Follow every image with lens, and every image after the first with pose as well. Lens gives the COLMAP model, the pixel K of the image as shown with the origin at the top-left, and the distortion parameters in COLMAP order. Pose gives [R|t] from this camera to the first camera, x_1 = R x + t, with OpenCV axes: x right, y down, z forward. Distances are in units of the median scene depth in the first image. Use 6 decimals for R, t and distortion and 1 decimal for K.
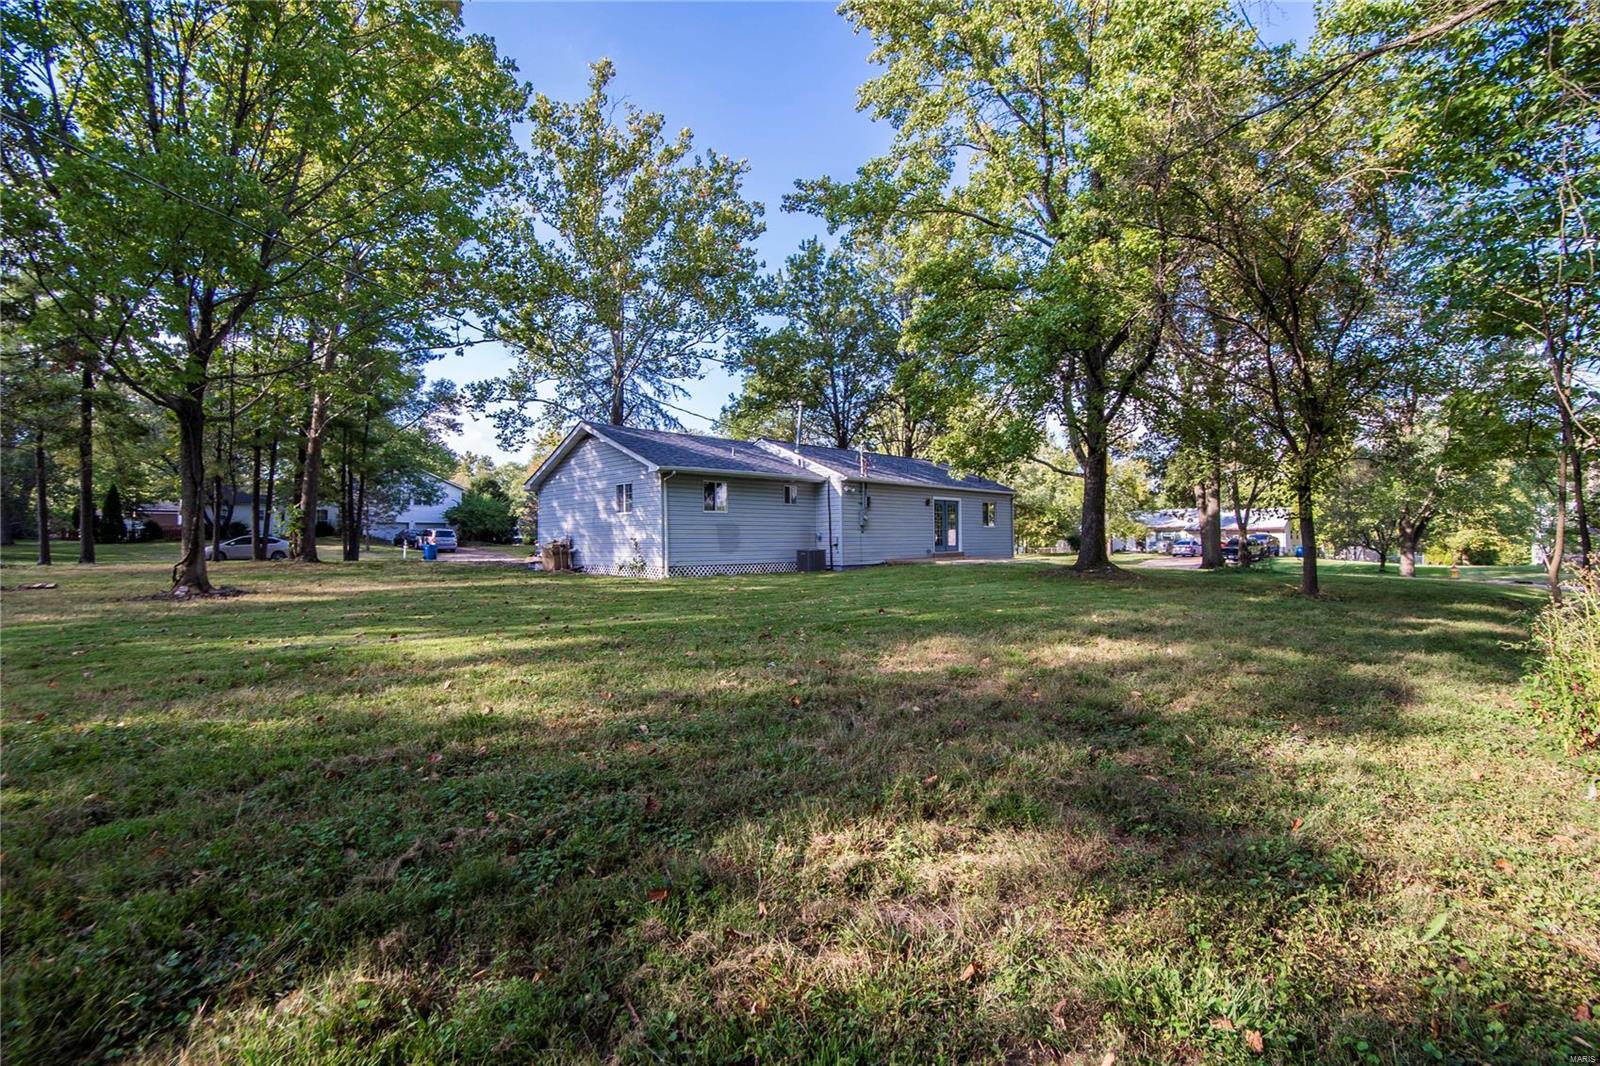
lens RADIAL K [[718.9, 0, 797.0], [0, 718.9, 527.0], [0, 0, 1]] dist [-0.029149, 0.000433]
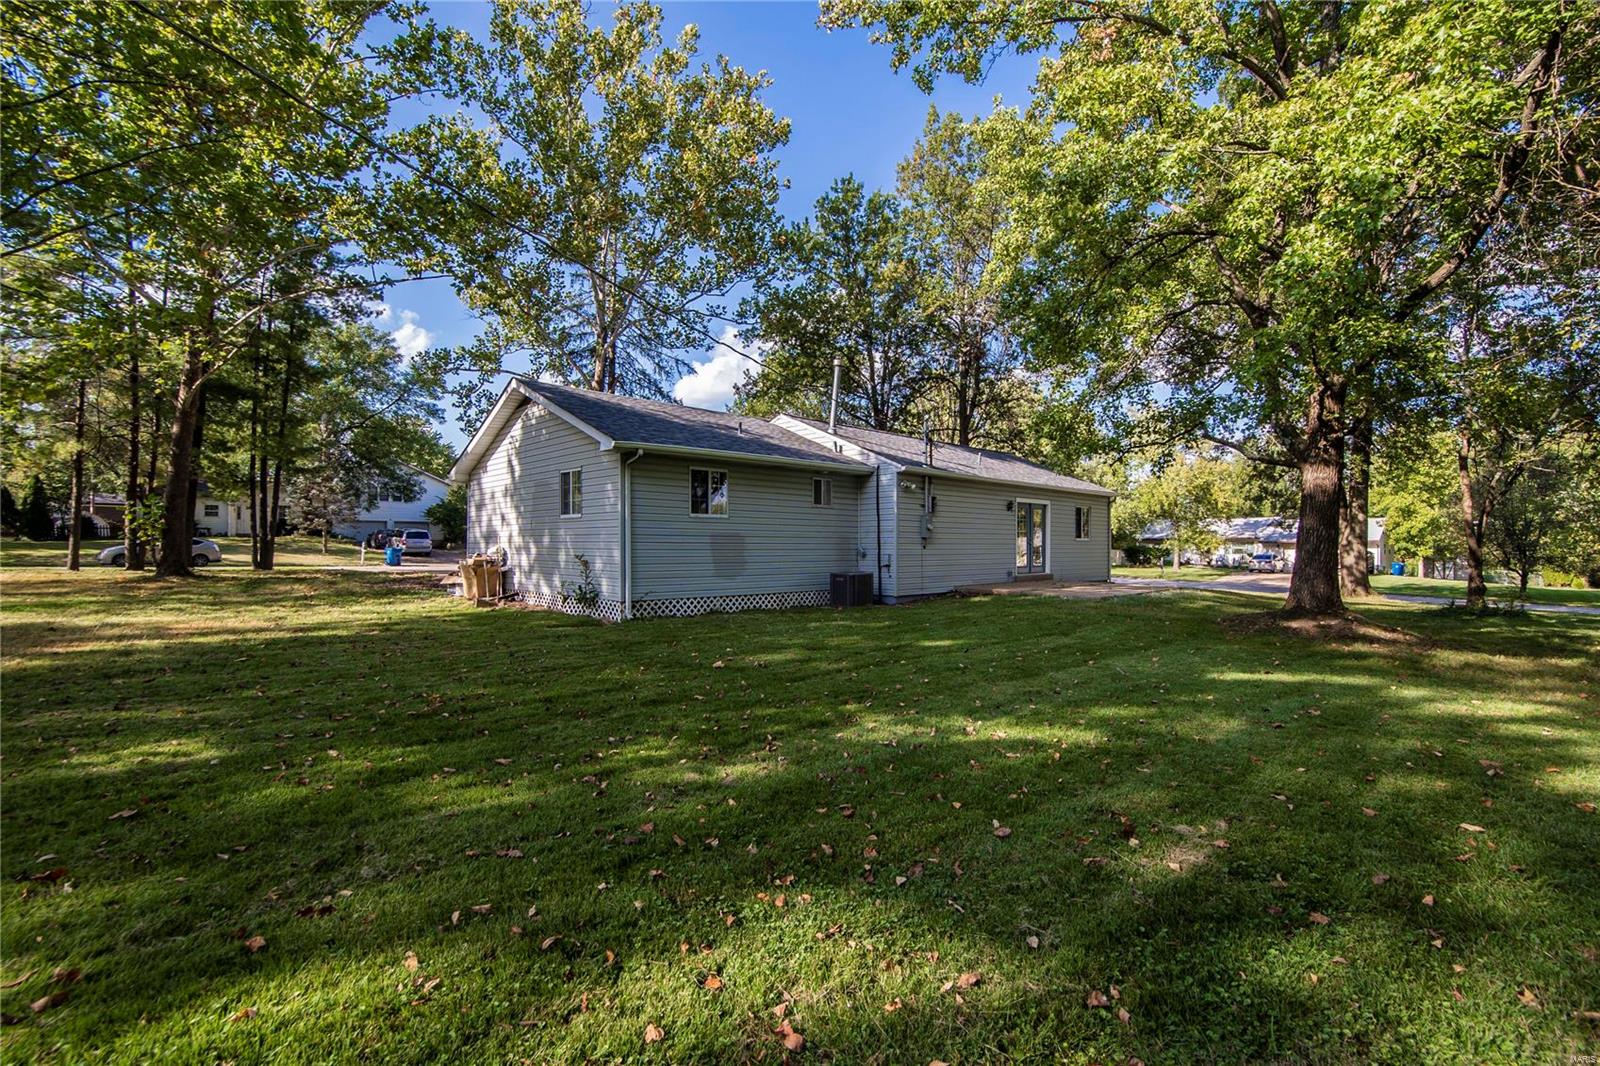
lens RADIAL K [[718.9, 0, 797.0], [0, 718.9, 527.0], [0, 0, 1]] dist [-0.029149, 0.000433]
pose [[0.999472, 0.013913, -0.029368, -0.007898], [-0.013989, 0.999899, -0.002395, -0.005919], [0.029332, 0.002805, 0.999566, 0.204047]]
